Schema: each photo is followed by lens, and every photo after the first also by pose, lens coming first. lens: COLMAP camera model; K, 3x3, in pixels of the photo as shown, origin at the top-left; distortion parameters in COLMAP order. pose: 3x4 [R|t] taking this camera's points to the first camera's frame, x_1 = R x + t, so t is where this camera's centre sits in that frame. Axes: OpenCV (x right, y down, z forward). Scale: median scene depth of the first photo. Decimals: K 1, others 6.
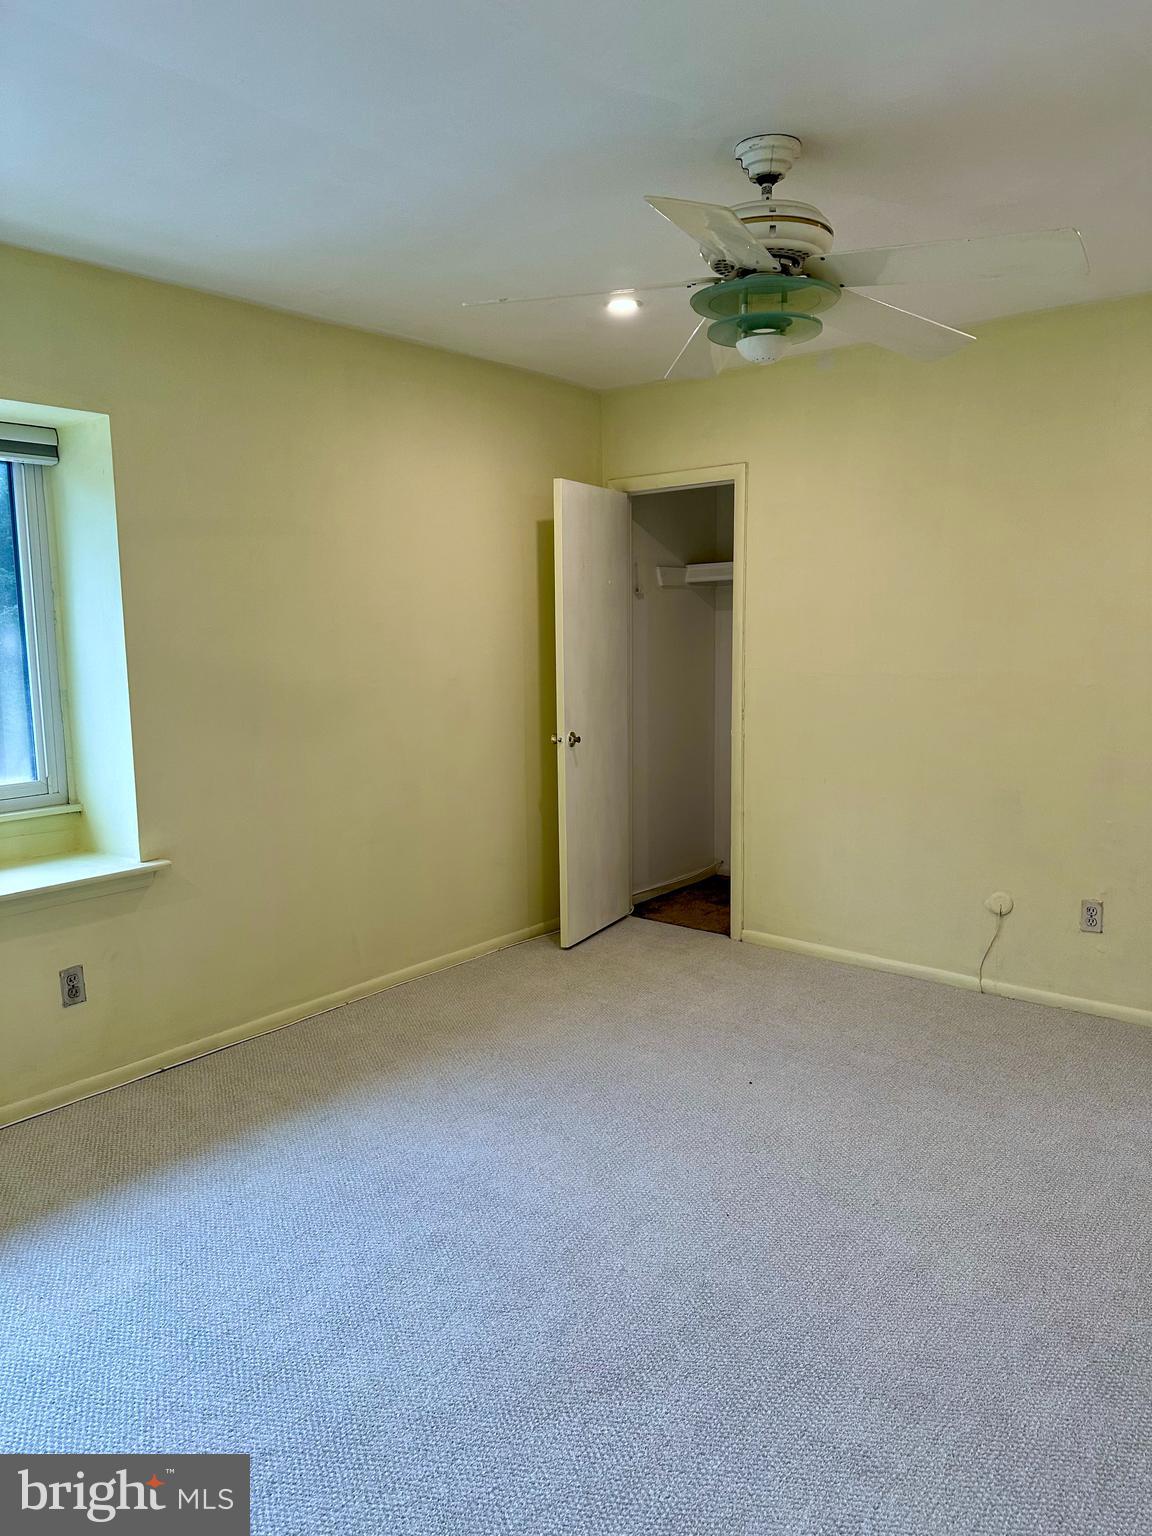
lens RADIAL K [[1071.4, 0, 576.0], [0, 1071.4, 768.0], [0, 0, 1]] dist [0.142235, -0.234142]
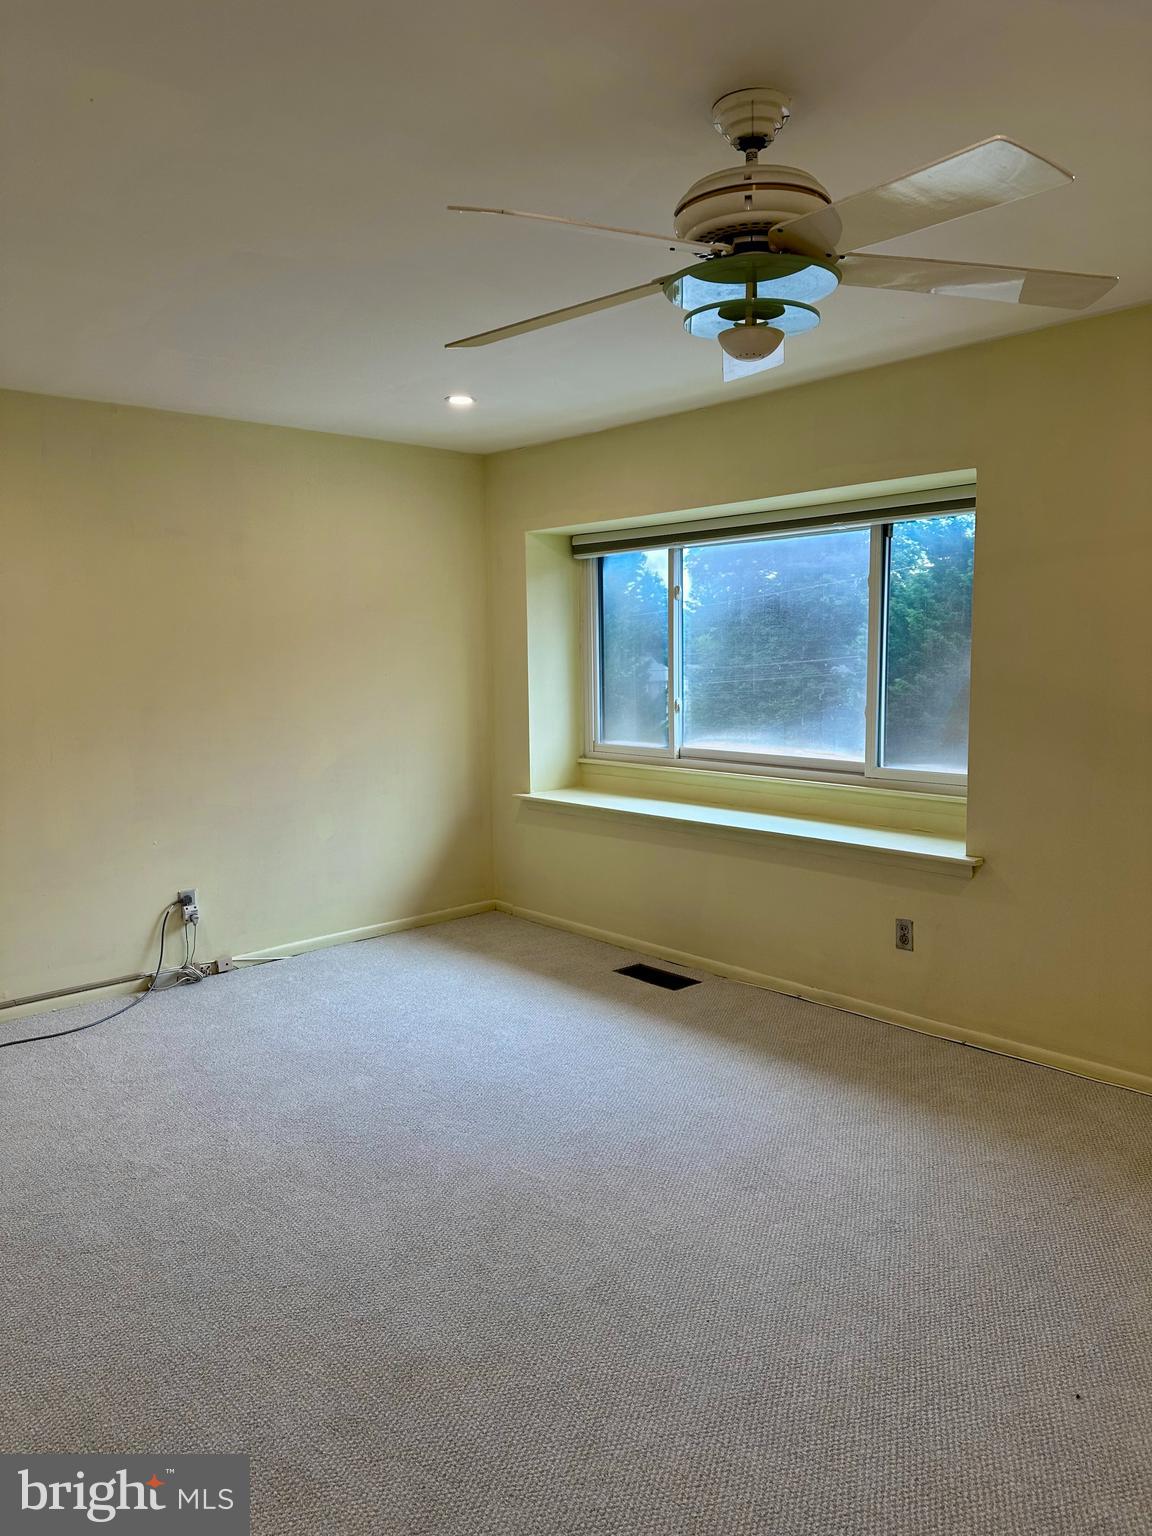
lens RADIAL K [[1071.4, 0, 576.0], [0, 1071.4, 768.0], [0, 0, 1]] dist [0.142235, -0.234142]
pose [[-0.160642, 0.130499, -0.978348, 0.797532], [-0.109610, 0.982731, 0.149081, -0.133848], [0.980908, 0.131185, -0.143564, 0.782670]]
